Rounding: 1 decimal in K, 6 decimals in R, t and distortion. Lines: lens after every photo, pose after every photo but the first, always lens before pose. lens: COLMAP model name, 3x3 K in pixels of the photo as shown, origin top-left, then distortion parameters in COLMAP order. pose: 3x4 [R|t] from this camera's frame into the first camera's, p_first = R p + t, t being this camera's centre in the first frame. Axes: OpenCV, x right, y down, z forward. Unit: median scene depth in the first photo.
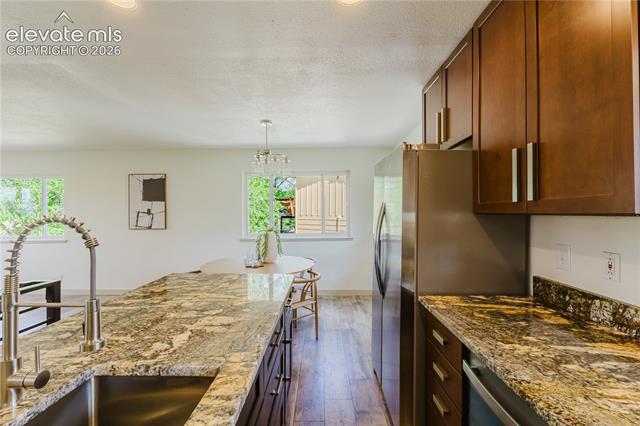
lens RADIAL K [[292.2, 0, 322.6], [0, 292.2, 213.0], [0, 0, 1]] dist [0.003218, 0.000013]
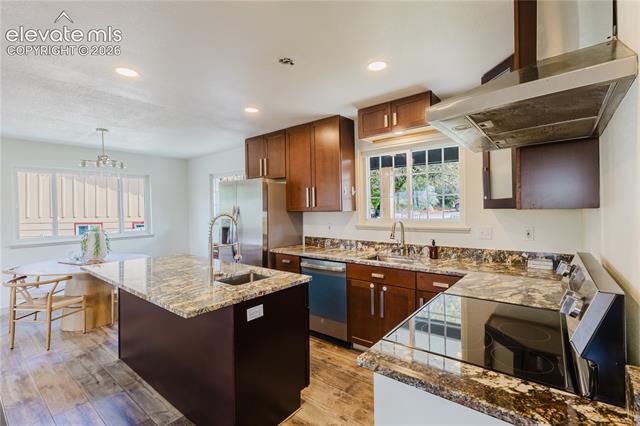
lens RADIAL K [[292.2, 0, 321.4], [0, 292.2, 211.9], [0, 0, 1]] dist [0.003218, 0.000013]
pose [[0.616935, -0.010161, 0.786949, -0.392990], [0.012942, 0.999912, 0.002764, 0.000831], [-0.786908, 0.008479, 0.617012, -0.221582]]
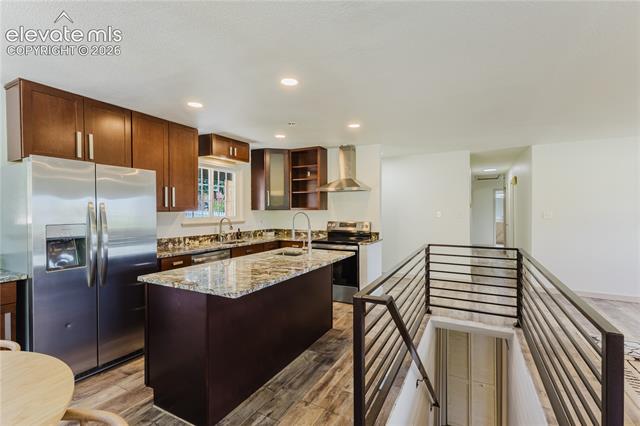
lens RADIAL K [[292.2, 0, 319.8], [0, 292.2, 213.5], [0, 0, 1]] dist [0.003218, 0.000013]
pose [[-0.888152, 0.003961, 0.459533, -0.493347], [0.011021, 0.999859, 0.012681, 0.001901], [-0.459418, 0.016327, -0.888070, 0.742649]]
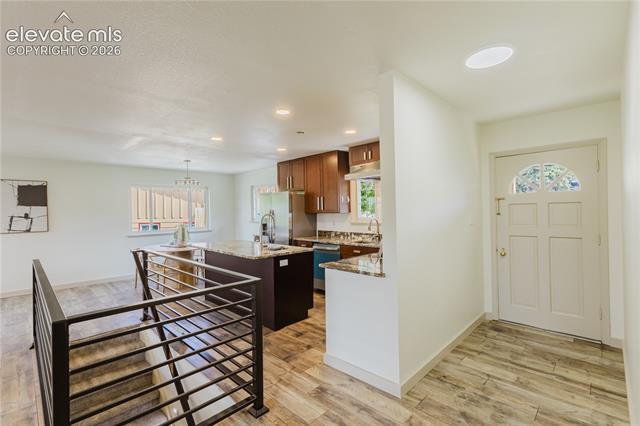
lens RADIAL K [[292.2, 0, 324.3], [0, 292.2, 212.6], [0, 0, 1]] dist [0.003218, 0.000013]
pose [[0.683212, -0.009266, 0.730161, -0.632716], [0.015699, 0.999875, -0.002001, 0.002169], [-0.730051, 0.012830, 0.683272, -0.519102]]
